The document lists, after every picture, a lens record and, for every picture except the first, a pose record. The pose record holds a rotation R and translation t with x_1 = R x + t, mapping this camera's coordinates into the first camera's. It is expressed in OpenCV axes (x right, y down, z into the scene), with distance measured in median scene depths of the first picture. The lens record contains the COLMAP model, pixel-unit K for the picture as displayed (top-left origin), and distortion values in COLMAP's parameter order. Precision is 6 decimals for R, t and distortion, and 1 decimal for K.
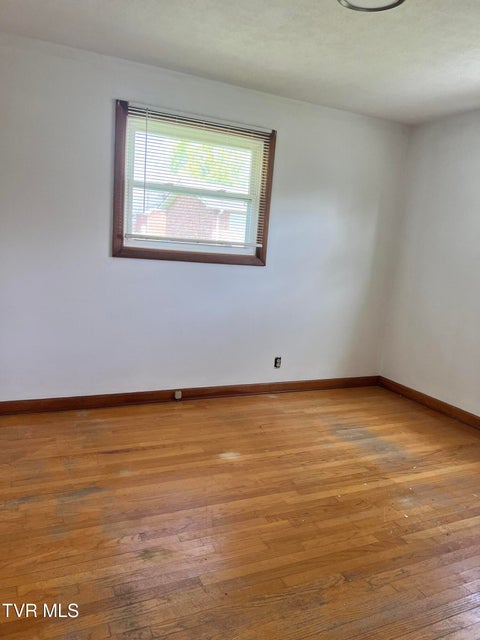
lens RADIAL K [[490.5, 0, 240.0], [0, 490.5, 341.3], [0, 0, 1]] dist [0.060115, -0.055075]
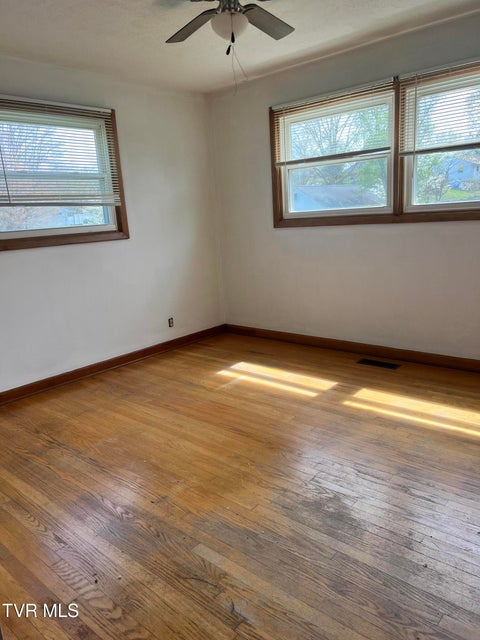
lens RADIAL K [[483.8, 0, 240.0], [0, 483.8, 320.0], [0, 0, 1]] dist [0.060533, -0.053294]
pose [[0.913541, -0.208894, 0.349006, -0.136377], [0.199825, 0.977853, 0.062232, 0.000397], [-0.354277, 0.012888, 0.935052, -0.061512]]
